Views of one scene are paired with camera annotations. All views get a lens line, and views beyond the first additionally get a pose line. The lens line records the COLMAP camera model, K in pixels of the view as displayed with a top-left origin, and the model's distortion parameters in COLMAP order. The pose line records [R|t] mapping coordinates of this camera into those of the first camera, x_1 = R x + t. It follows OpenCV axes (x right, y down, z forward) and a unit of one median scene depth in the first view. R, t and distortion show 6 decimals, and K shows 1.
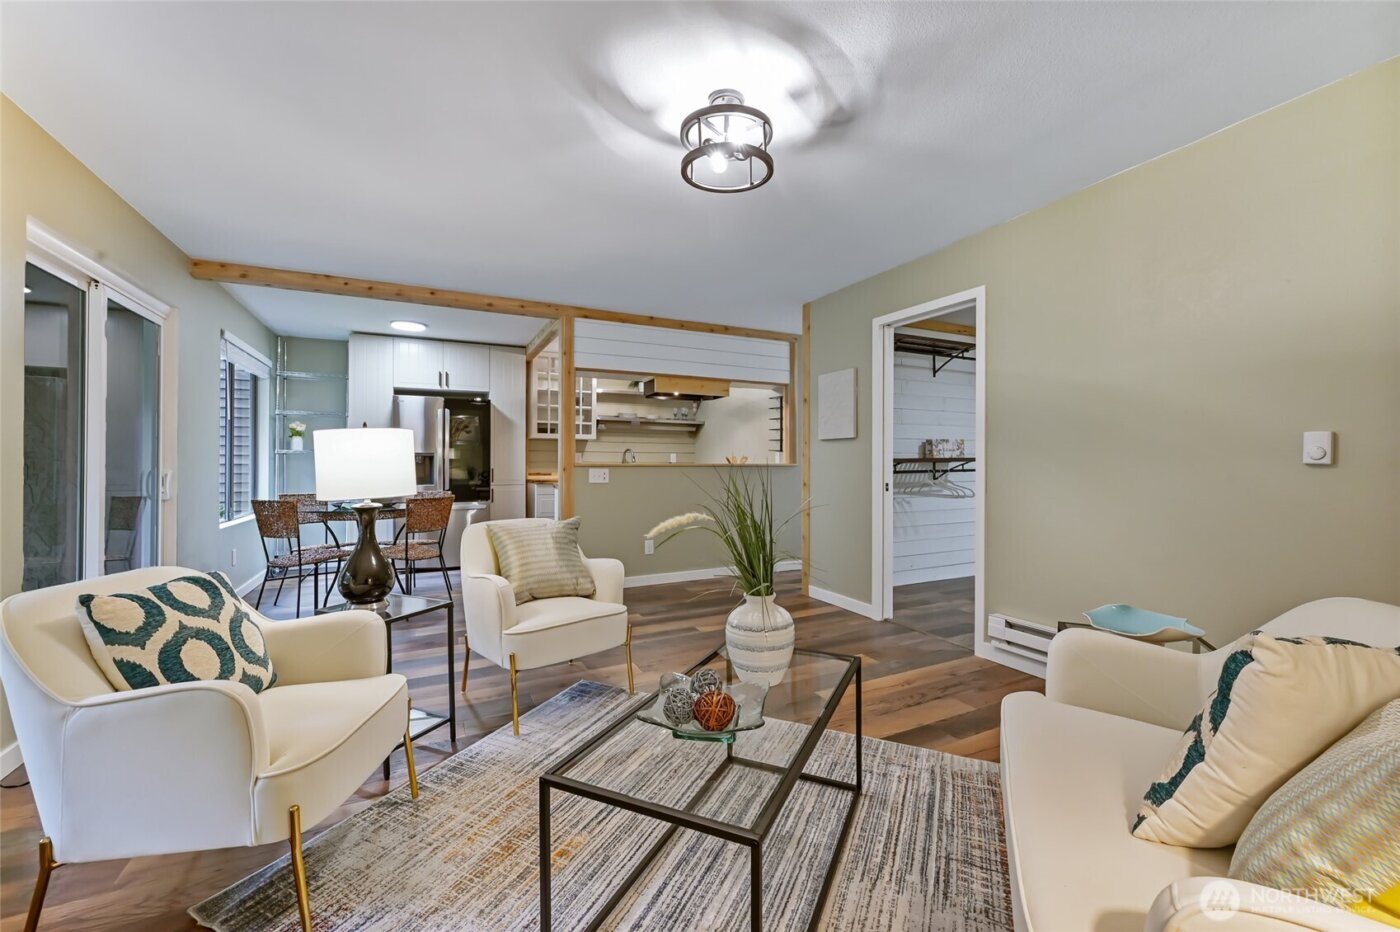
lens RADIAL K [[567.8, 0, 703.3], [0, 567.8, 460.0], [0, 0, 1]] dist [0.000659, 0.000024]
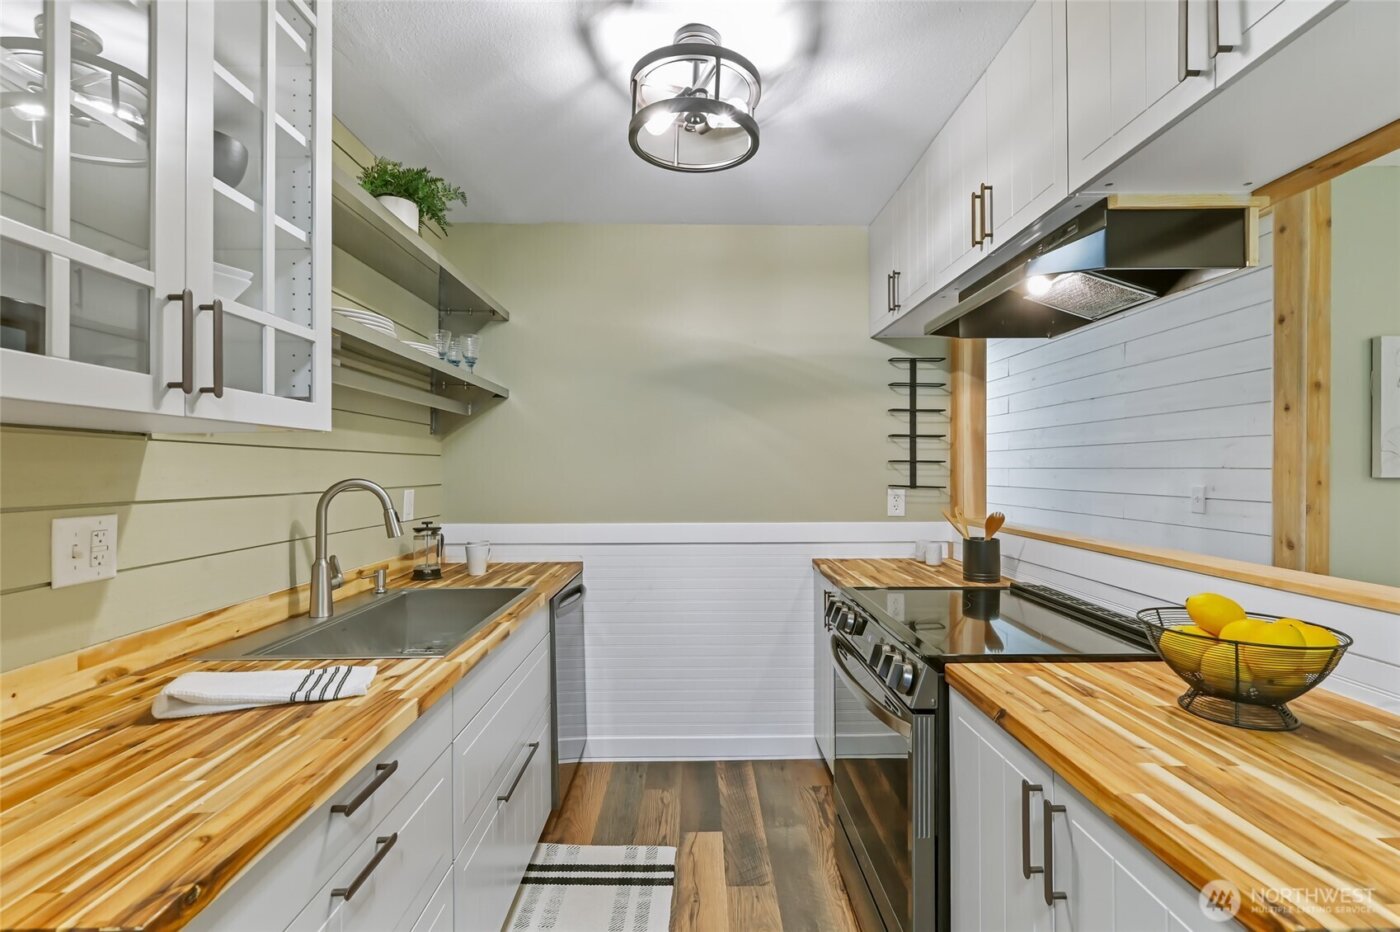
lens RADIAL K [[633.0, 0, 700.0], [0, 633.0, 466.0], [0, 0, 1]] dist [-0.001632, -0.000527]
pose [[0.431838, 0.000371, 0.901951, -0.365032], [-0.007036, 0.999971, 0.002958, -0.032173], [-0.901924, -0.007623, 0.431828, 0.952459]]
